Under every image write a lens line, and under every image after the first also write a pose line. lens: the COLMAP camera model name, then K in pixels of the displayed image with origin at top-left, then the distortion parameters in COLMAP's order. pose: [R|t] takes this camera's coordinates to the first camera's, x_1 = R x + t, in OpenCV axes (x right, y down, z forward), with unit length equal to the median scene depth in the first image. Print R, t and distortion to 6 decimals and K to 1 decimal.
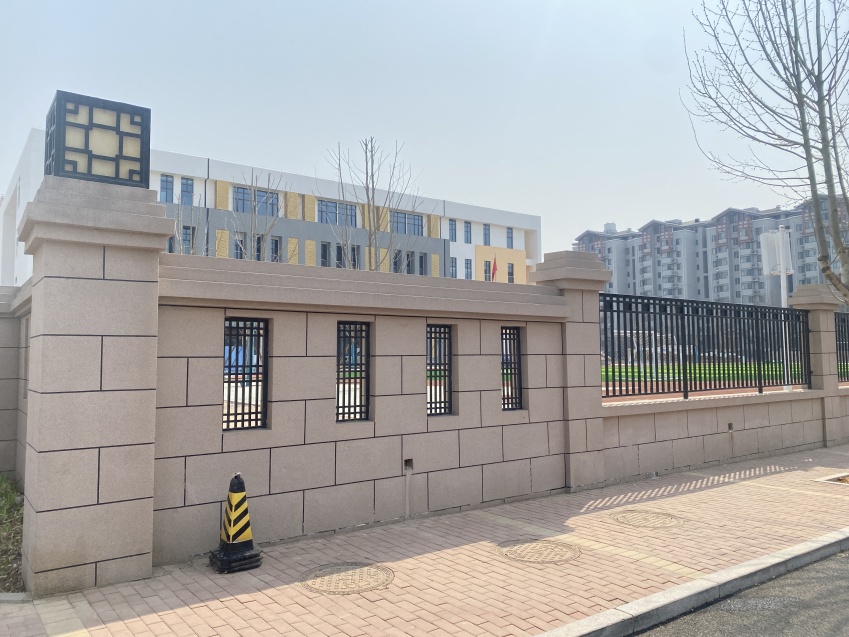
lens RADIAL K [[650.9, 0, 422.0], [0, 650.9, 314.8], [0, 0, 1]] dist [0.015365, -0.009103]
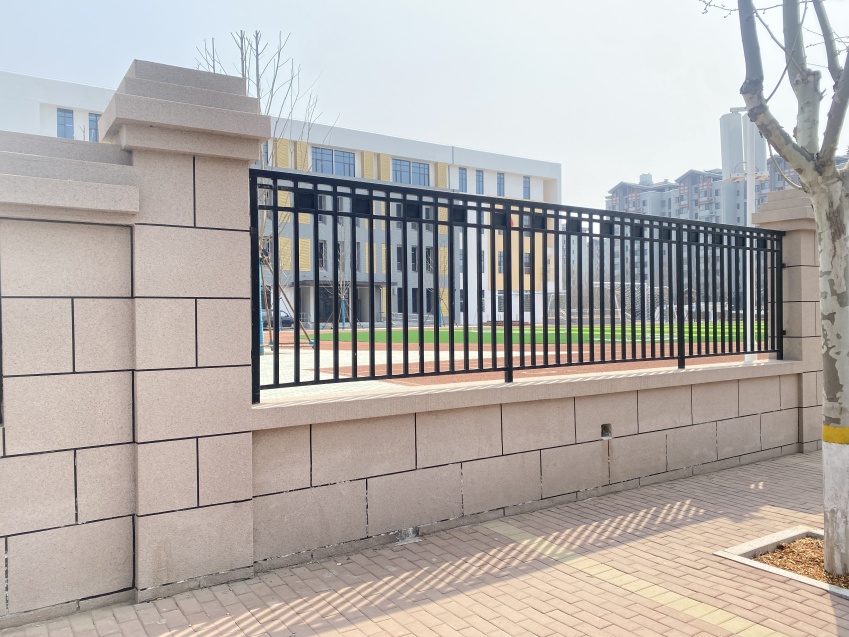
lens RADIAL K [[650.9, 0, 425.5], [0, 650.9, 322.3], [0, 0, 1]] dist [0.015365, -0.009103]
pose [[0.998636, -0.002112, -0.052179, 0.269070], [0.005991, 0.997219, 0.074280, 0.028072], [0.051877, -0.074492, 0.995871, 0.341972]]
